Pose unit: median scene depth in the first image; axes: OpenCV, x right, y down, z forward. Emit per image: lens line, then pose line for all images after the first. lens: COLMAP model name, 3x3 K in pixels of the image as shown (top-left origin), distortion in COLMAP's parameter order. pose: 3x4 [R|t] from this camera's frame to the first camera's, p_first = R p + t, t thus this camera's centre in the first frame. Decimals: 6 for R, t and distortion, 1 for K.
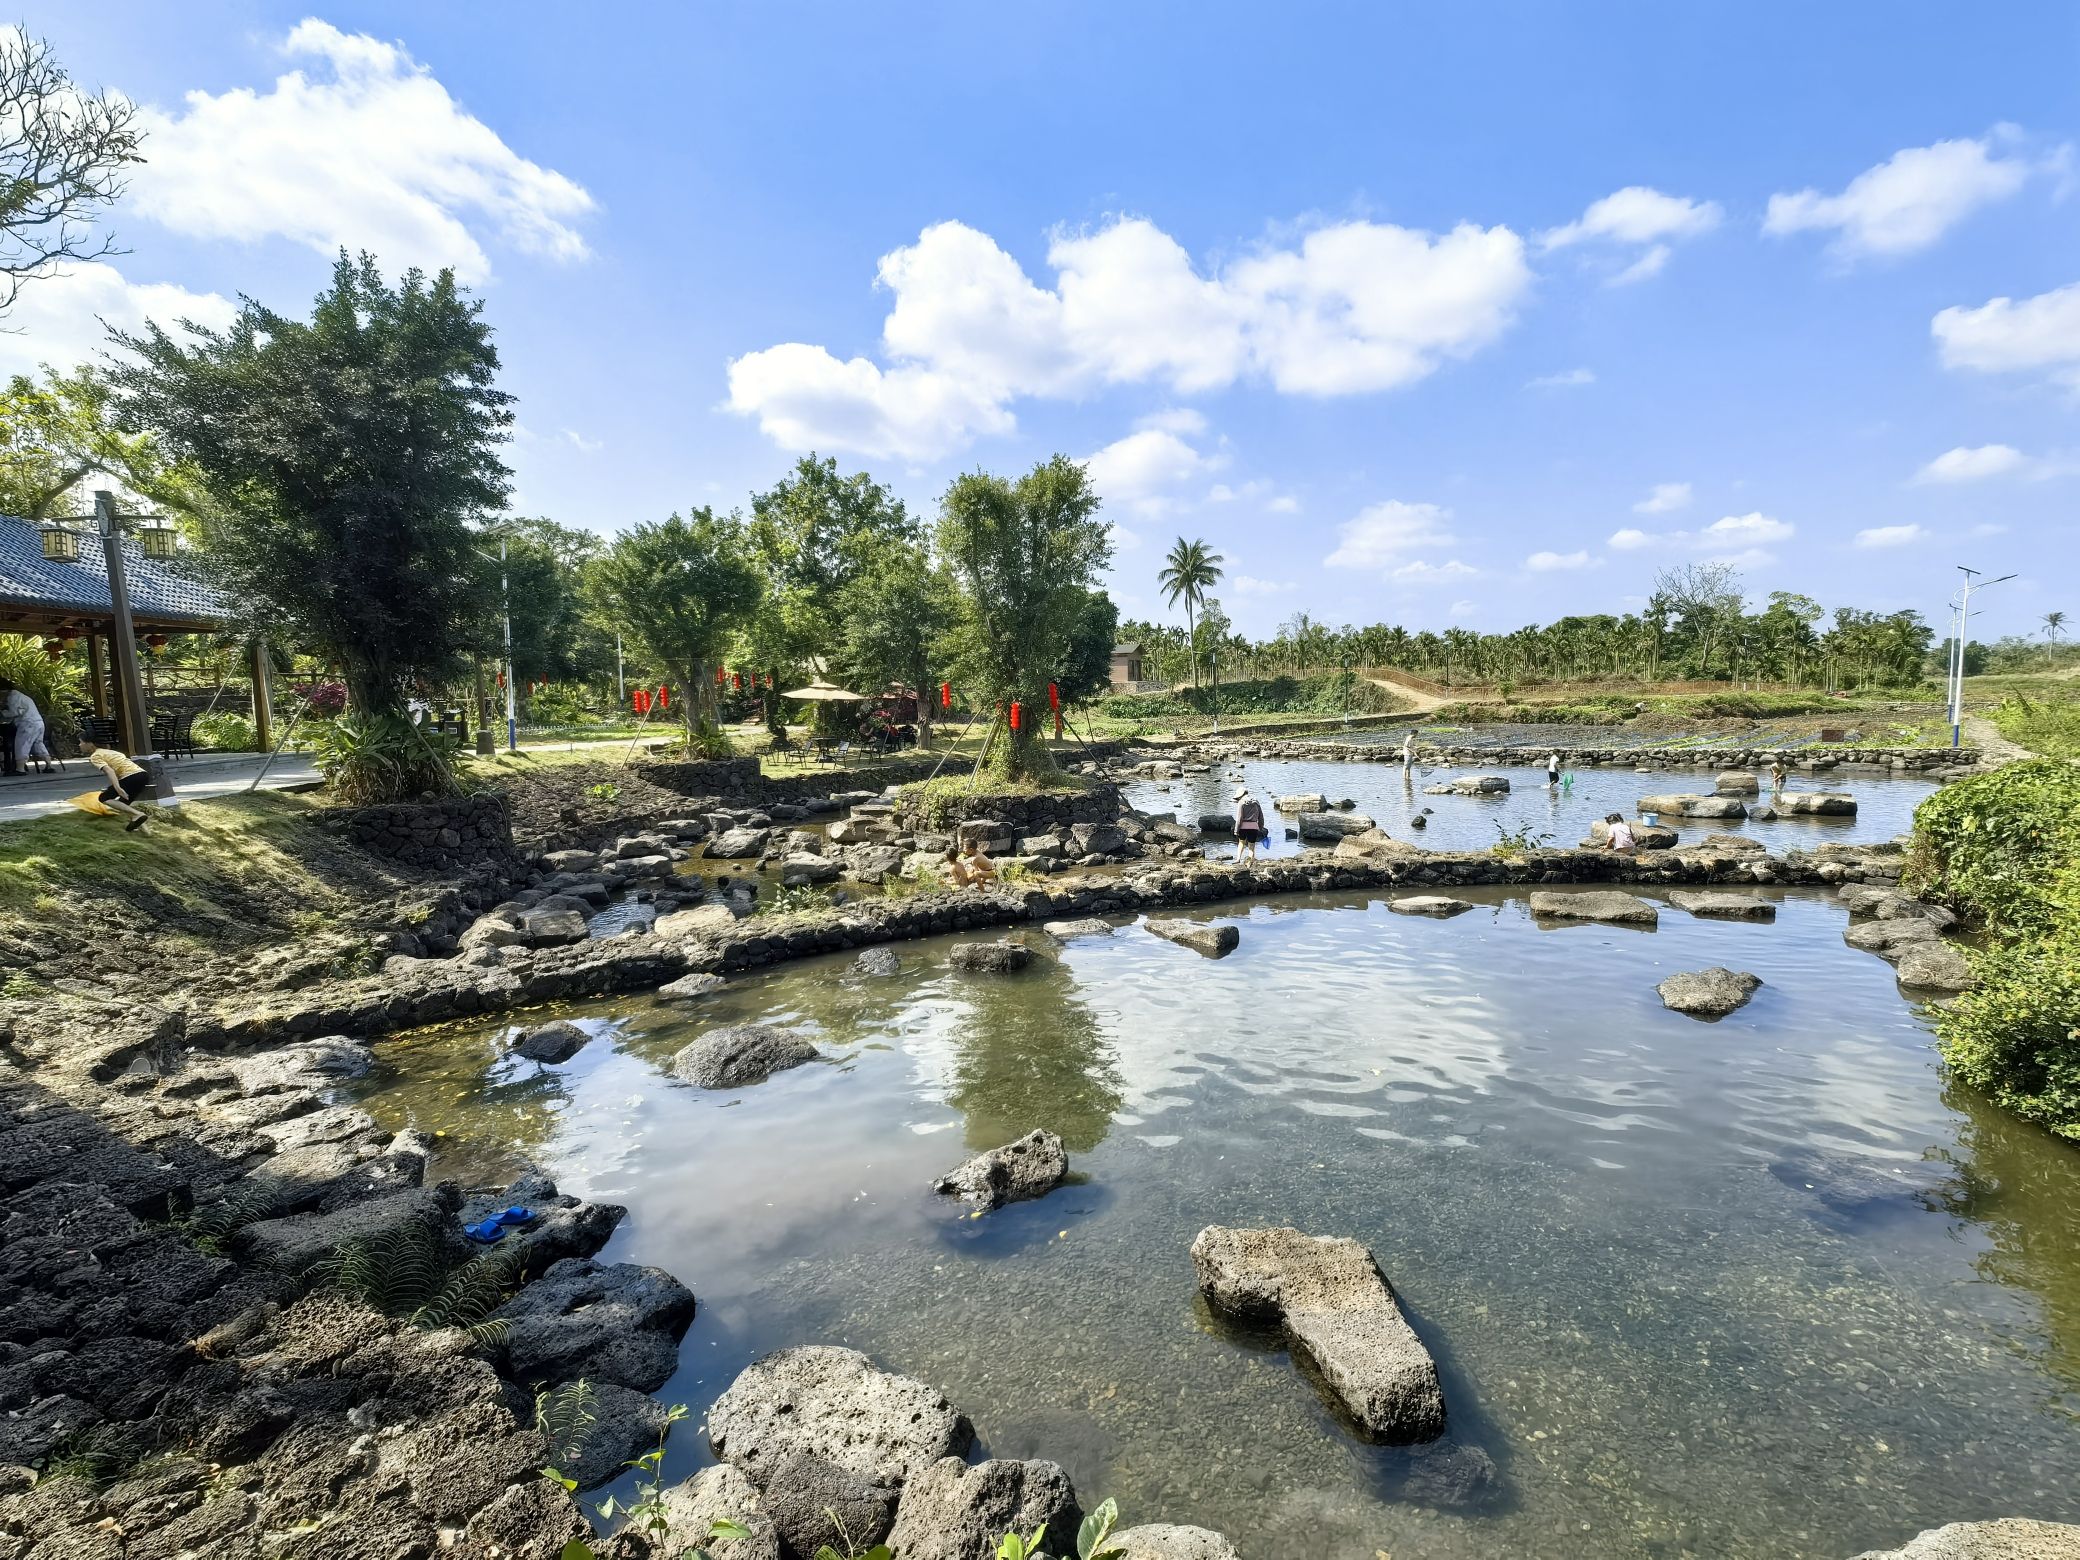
lens RADIAL K [[1007.8, 0, 1042.3], [0, 1007.8, 779.4], [0, 0, 1]] dist [0.002616, 0.000045]
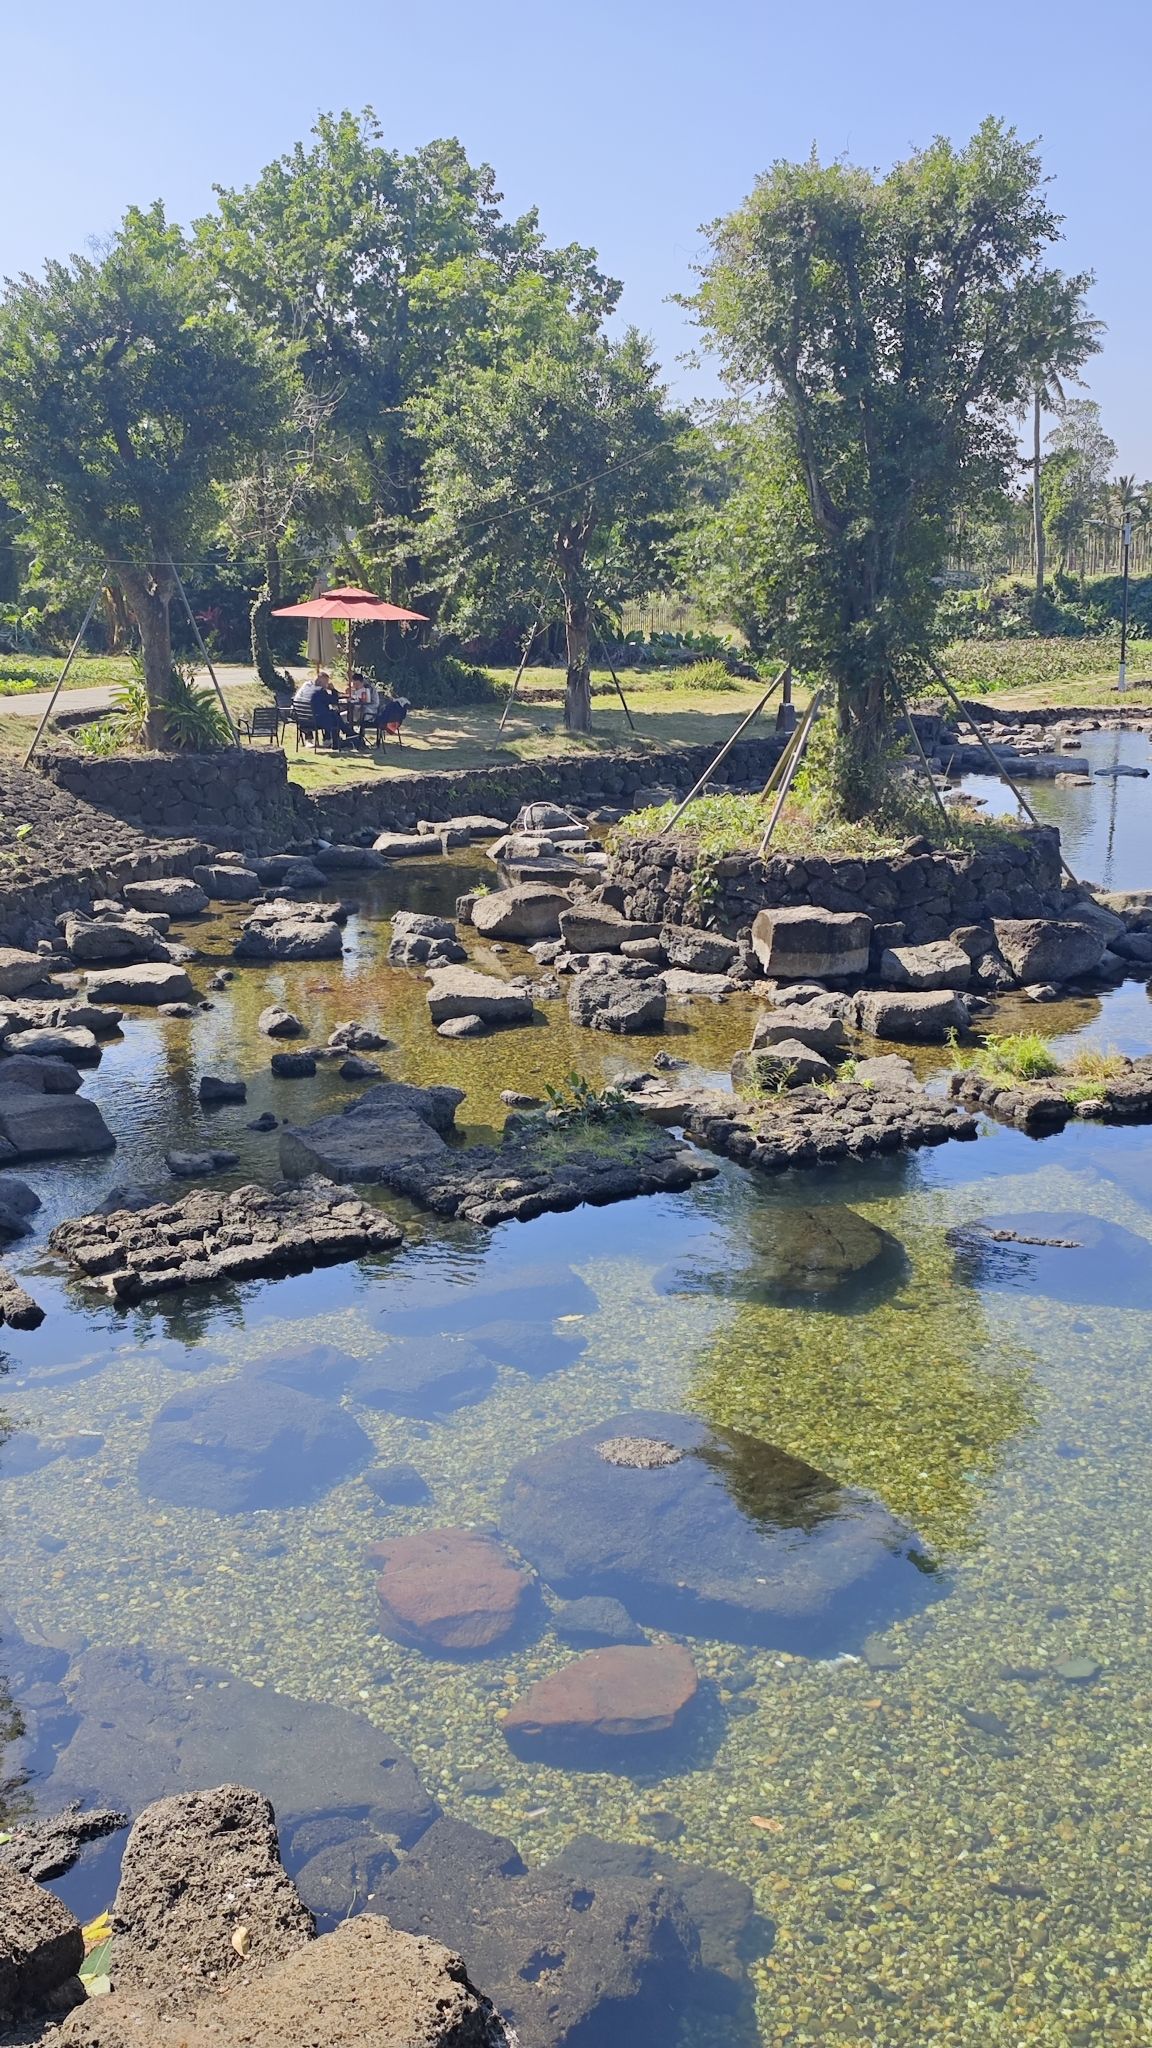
lens RADIAL K [[1984.6, 0, 576.0], [0, 1984.6, 1023.9], [0, 0, 1]] dist [-0.019483, 0.000000]
pose [[0.997292, 0.031428, -0.066487, -0.093725], [-0.022620, 0.991345, 0.129316, -0.022386], [0.069975, -0.127462, 0.989372, 0.033668]]
